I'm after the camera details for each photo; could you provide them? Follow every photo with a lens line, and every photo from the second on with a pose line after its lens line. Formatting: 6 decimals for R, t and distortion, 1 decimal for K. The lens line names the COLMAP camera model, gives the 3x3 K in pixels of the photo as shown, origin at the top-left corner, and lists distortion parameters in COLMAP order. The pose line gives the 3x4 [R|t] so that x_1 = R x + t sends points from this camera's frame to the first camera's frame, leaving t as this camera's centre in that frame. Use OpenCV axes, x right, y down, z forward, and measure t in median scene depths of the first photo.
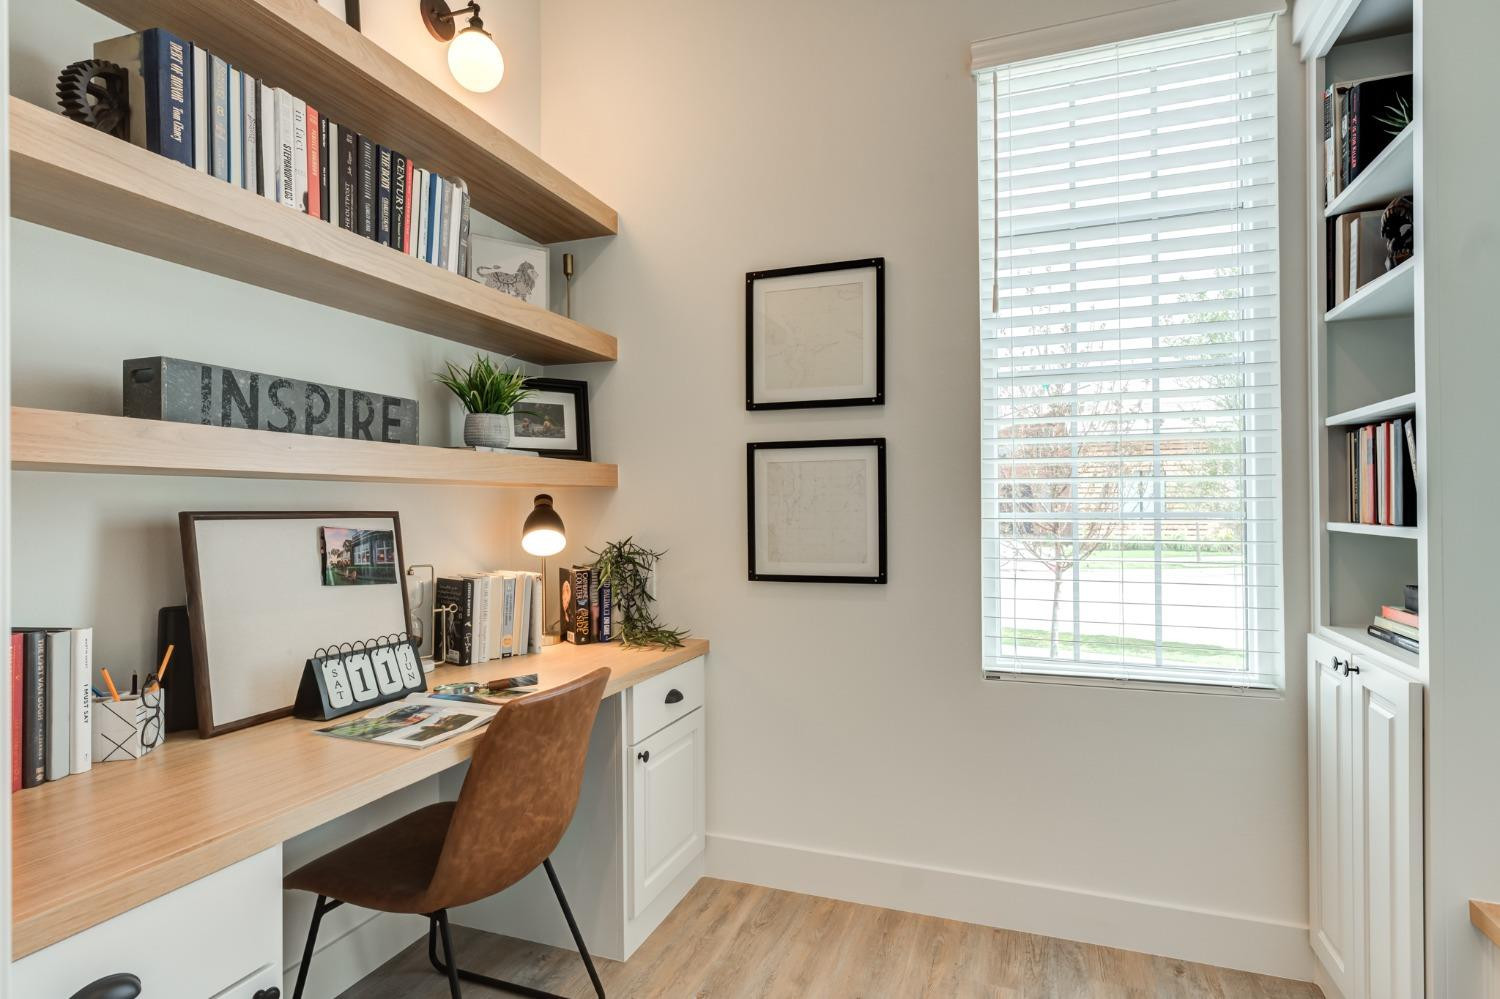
lens RADIAL K [[780.5, 0, 751.0], [0, 780.5, 504.9], [0, 0, 1]] dist [-0.000806, -0.002156]
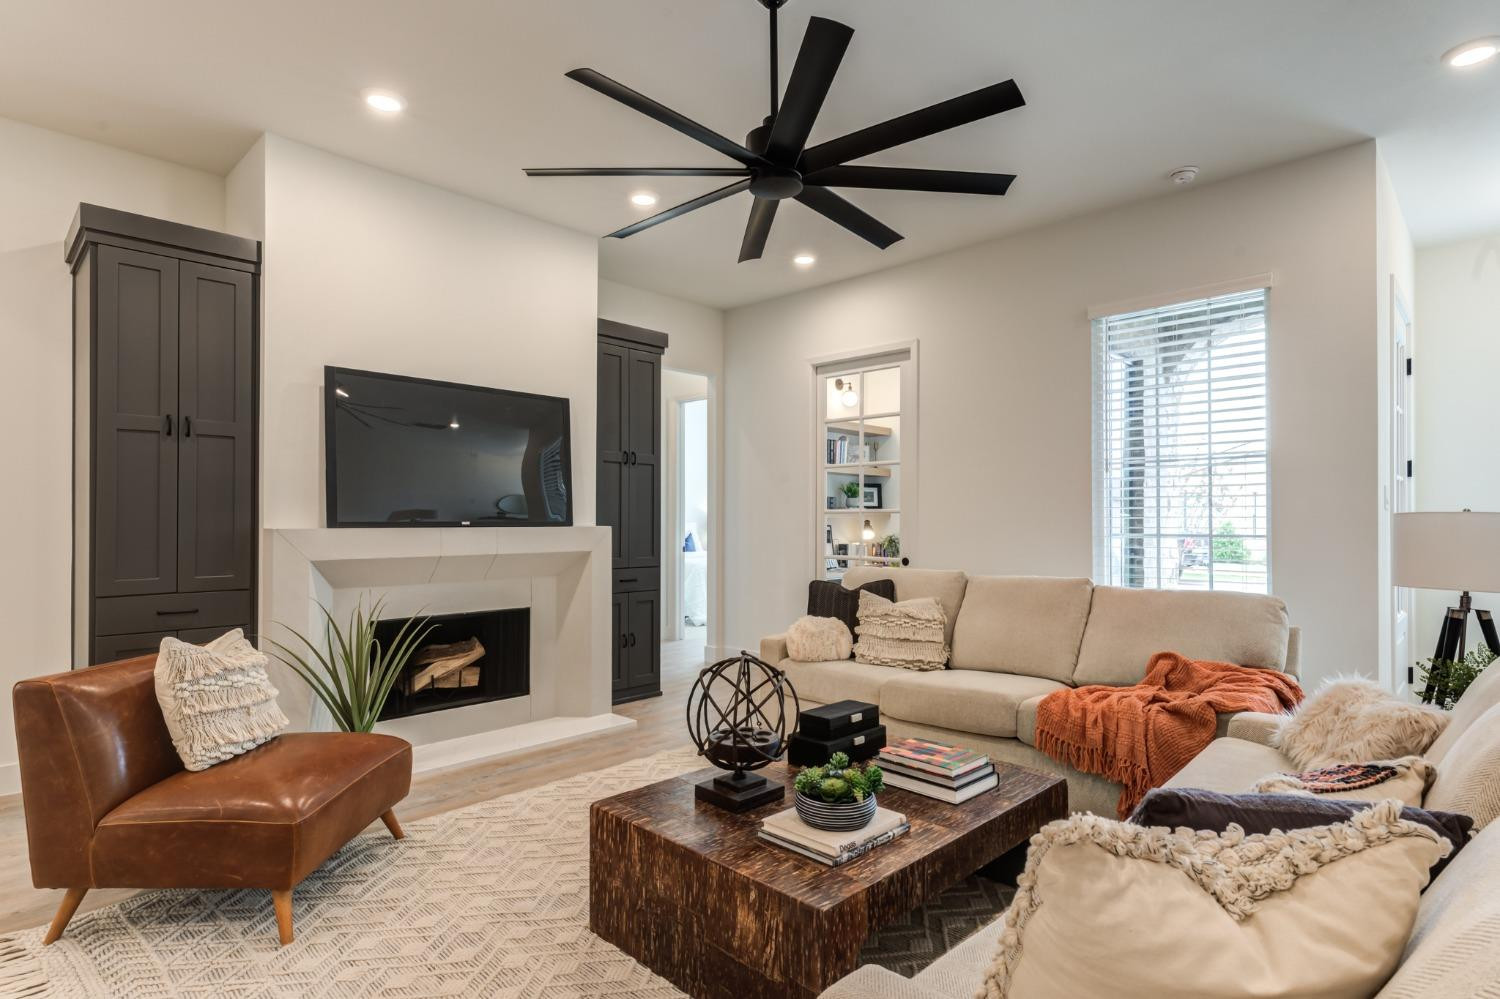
lens RADIAL K [[780.5, 0, 746.4], [0, 780.5, 514.8], [0, 0, 1]] dist [-0.000806, -0.002156]
pose [[0.916788, 0.005558, -0.399335, 0.700724], [-0.006366, 0.999979, -0.000698, -0.037089], [0.399323, 0.003182, 0.916805, -2.680854]]
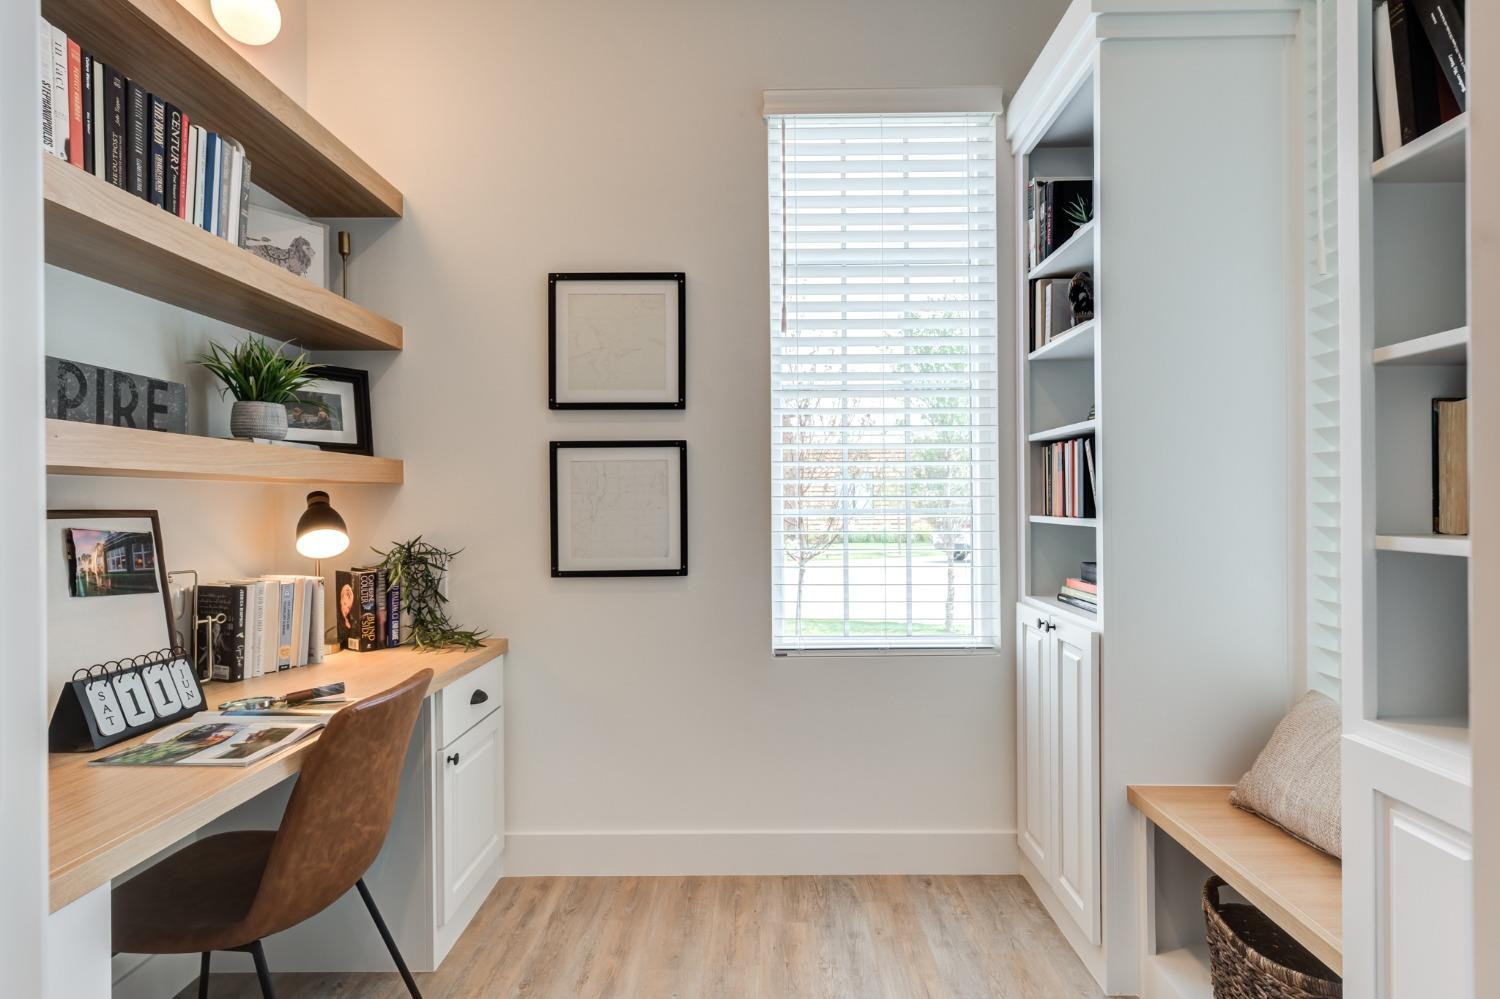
lens RADIAL K [[780.5, 0, 763.9], [0, 780.5, 504.9], [0, 0, 1]] dist [-0.000806, -0.002156]
pose [[0.937464, -0.001638, 0.348077, -0.116944], [0.000712, 0.999996, 0.002789, 0.000593], [-0.348081, -0.002367, 0.937462, -0.056434]]
